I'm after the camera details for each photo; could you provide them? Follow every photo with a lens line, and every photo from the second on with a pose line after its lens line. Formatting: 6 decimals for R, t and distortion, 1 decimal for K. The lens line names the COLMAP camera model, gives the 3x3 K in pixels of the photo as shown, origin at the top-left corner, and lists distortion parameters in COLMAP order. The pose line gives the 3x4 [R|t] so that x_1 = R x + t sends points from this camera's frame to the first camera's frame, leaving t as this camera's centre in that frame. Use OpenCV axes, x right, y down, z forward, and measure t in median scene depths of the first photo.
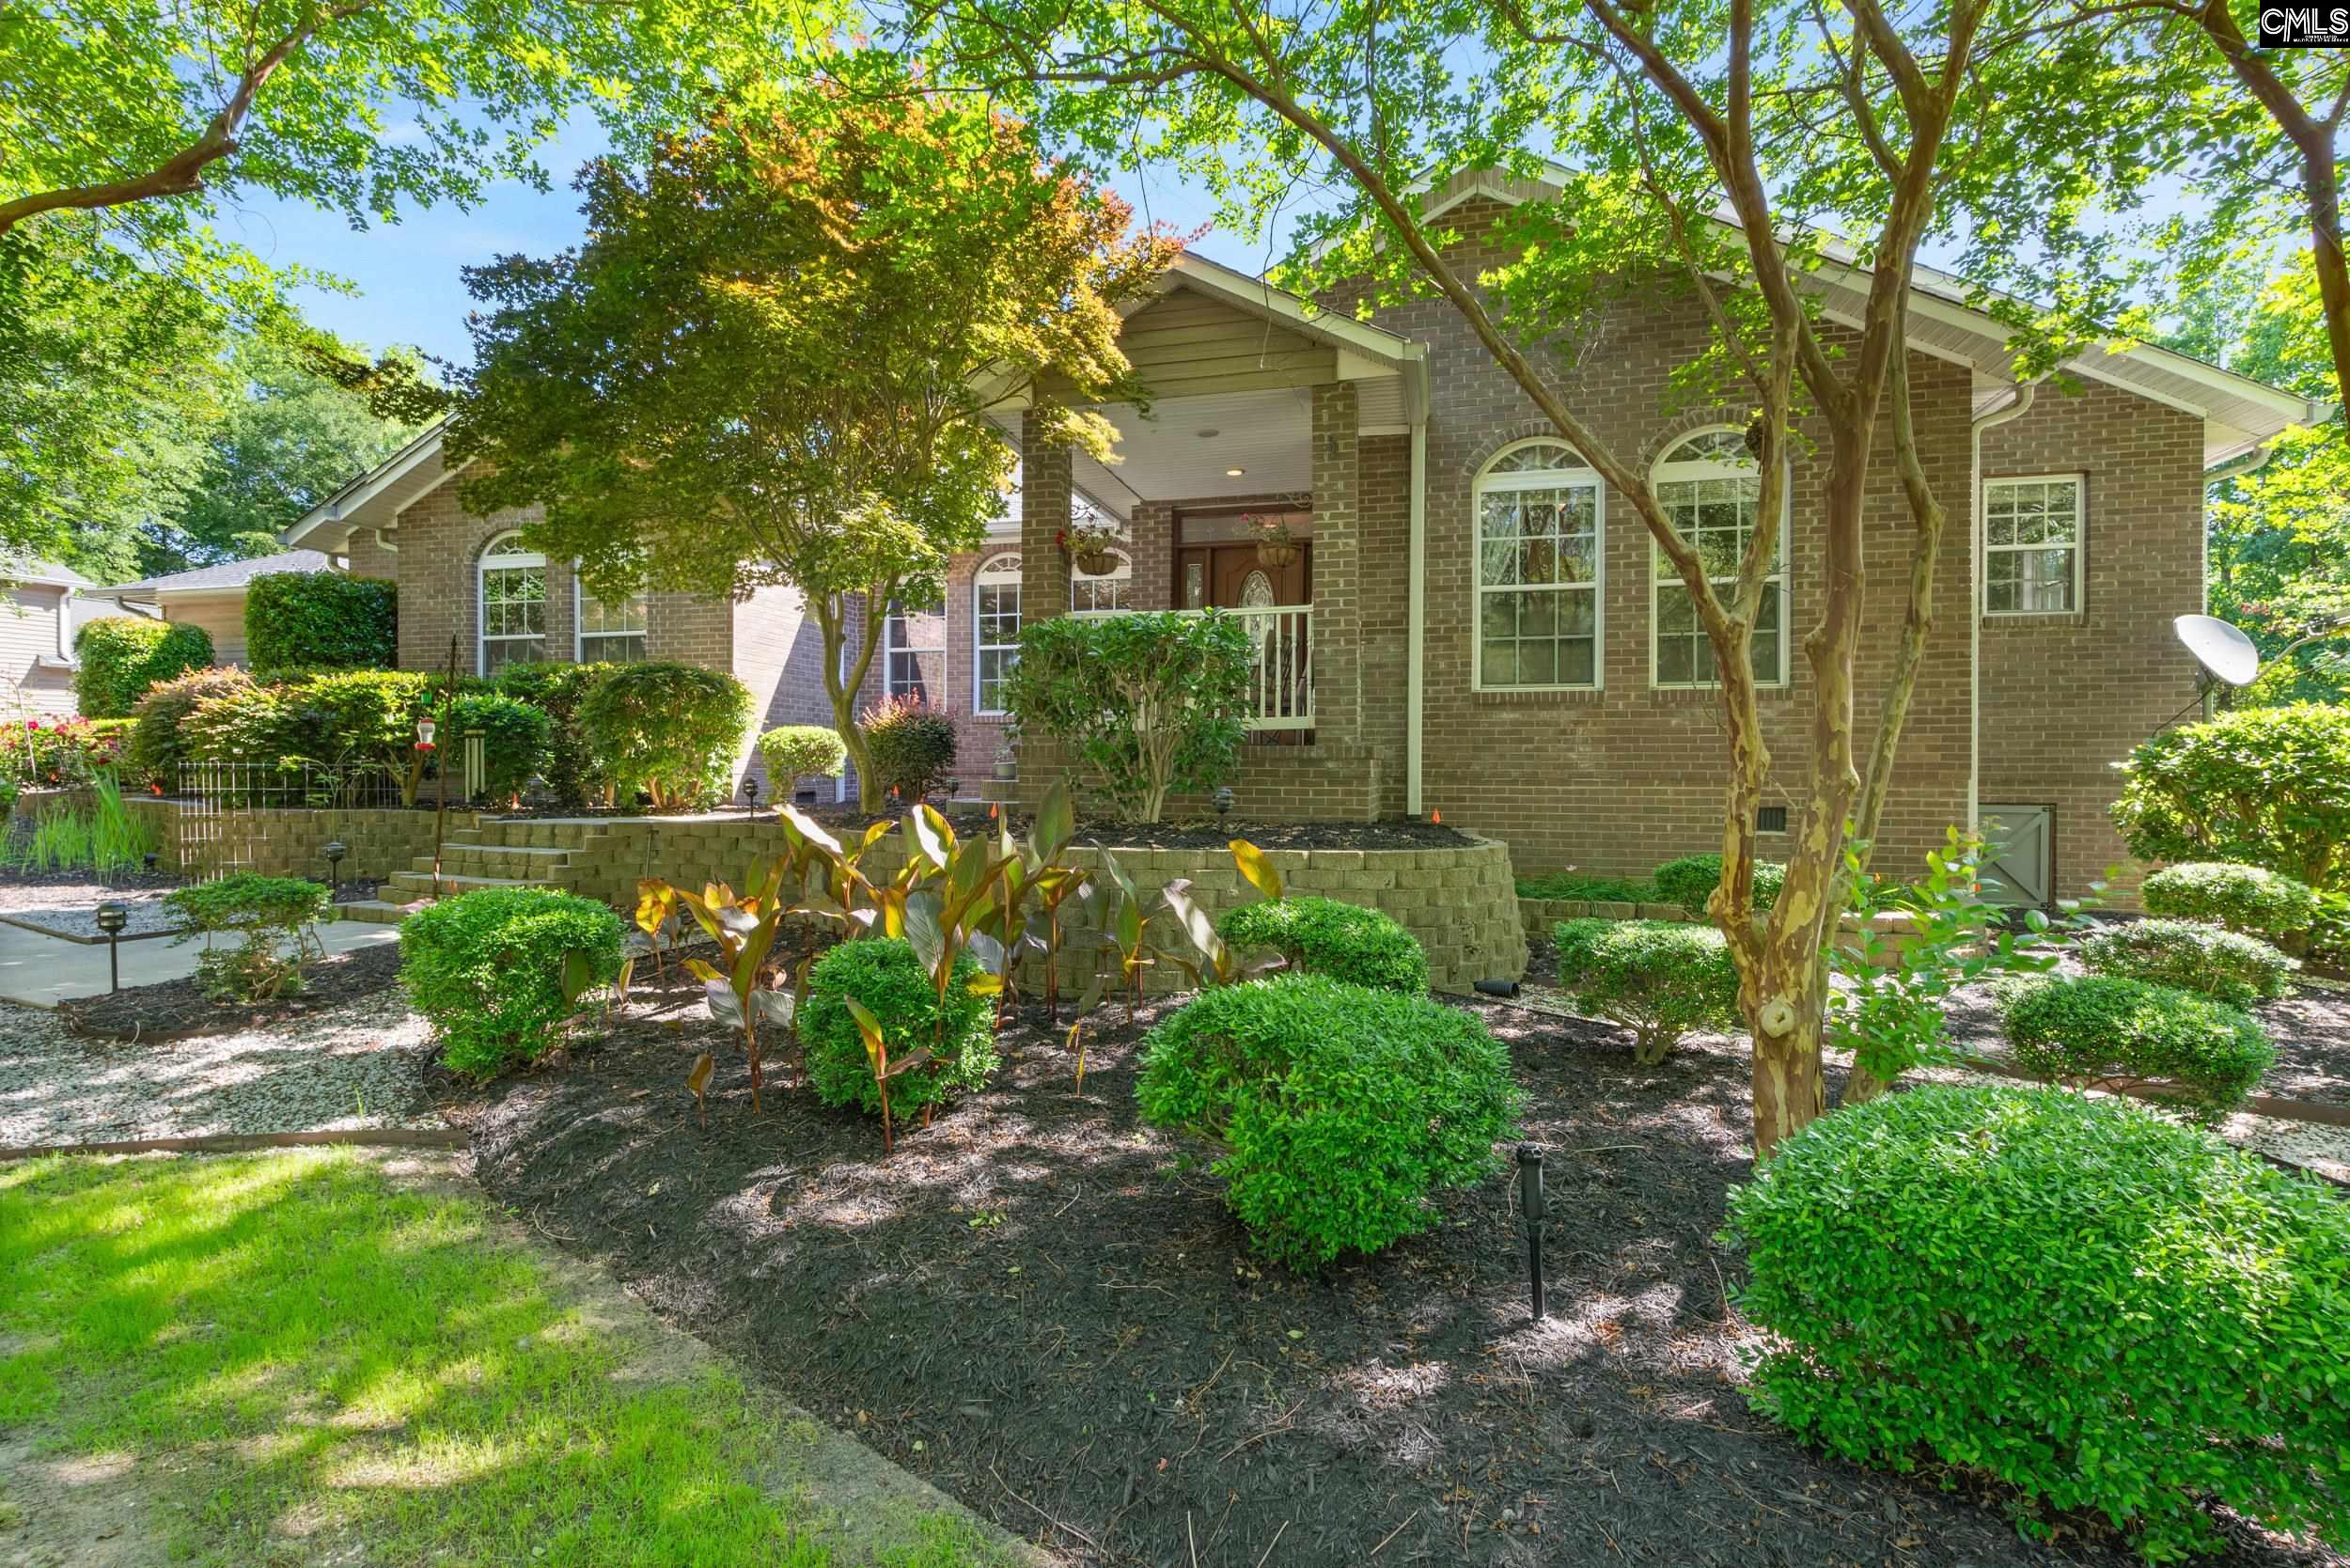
lens RADIAL K [[1064.8, 0, 1175.0], [0, 1064.8, 784.0], [0, 0, 1]] dist [-0.000432, 0.000274]
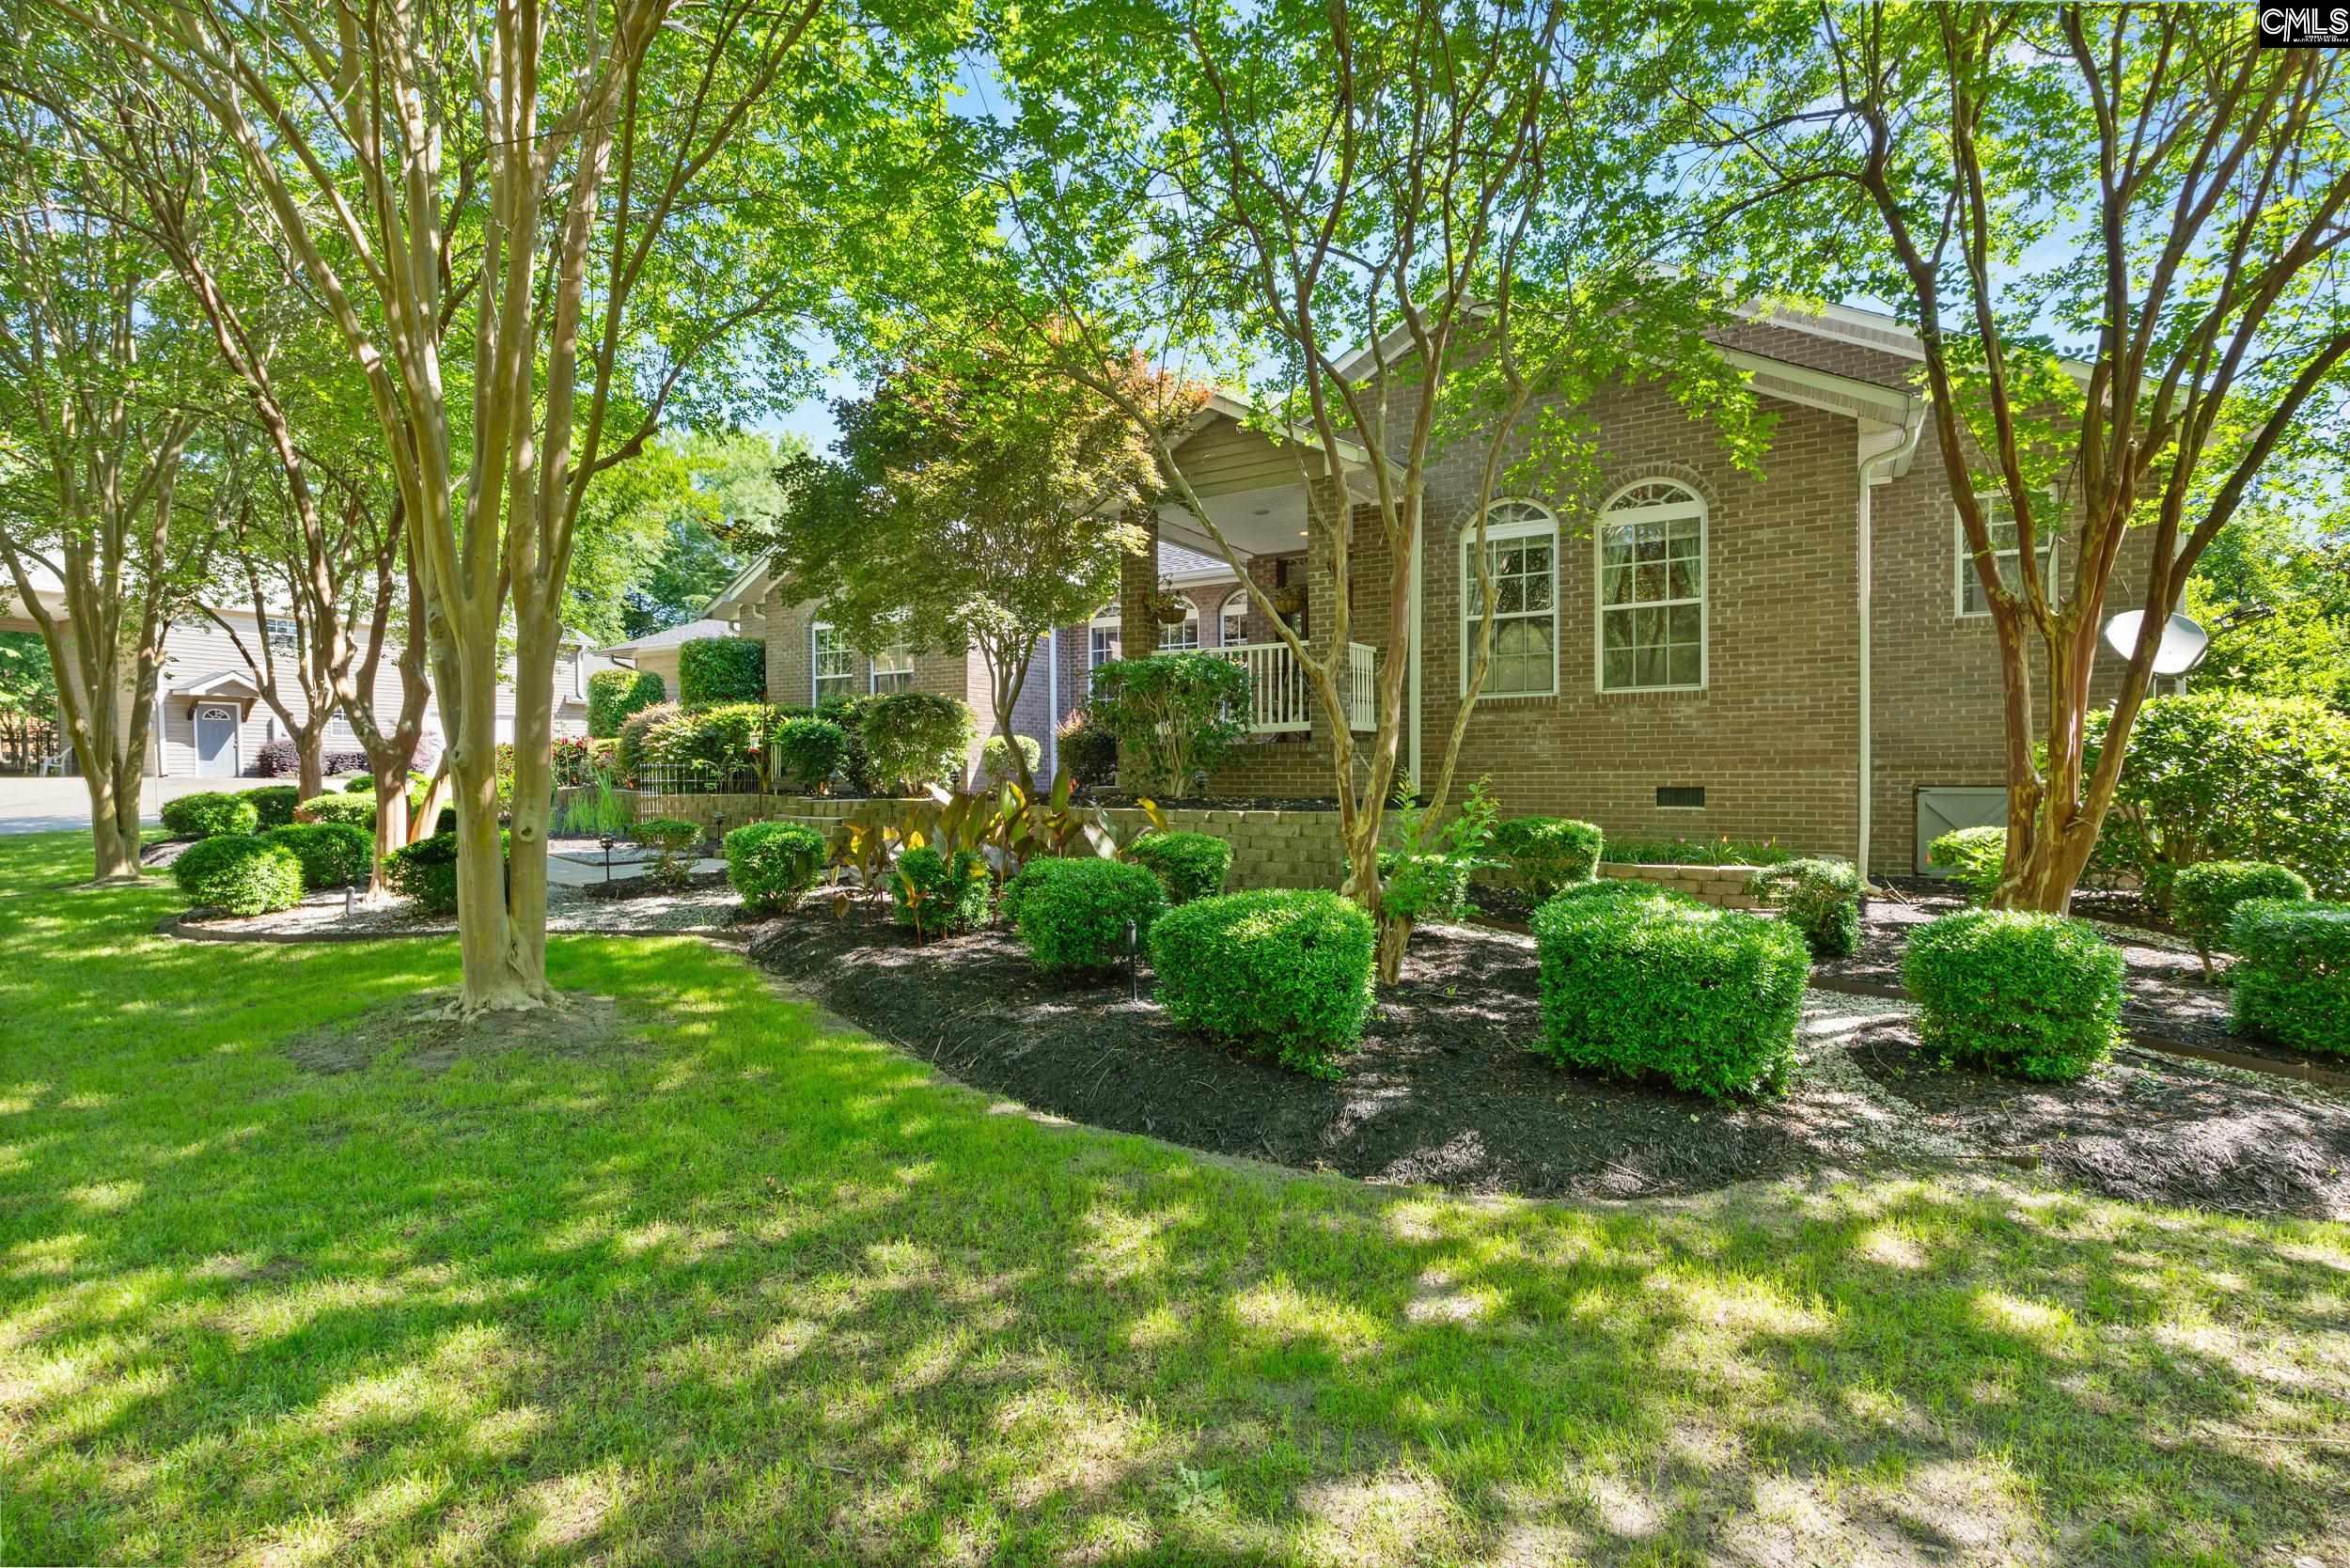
lens RADIAL K [[1073.3, 0, 1165.4], [0, 1073.3, 770.9], [0, 0, 1]] dist [-0.000586, 0.000016]
pose [[0.954285, -0.007360, -0.298809, 0.310444], [0.001677, 0.999813, -0.019272, 0.022536], [0.298895, 0.017890, 0.954118, -0.315379]]
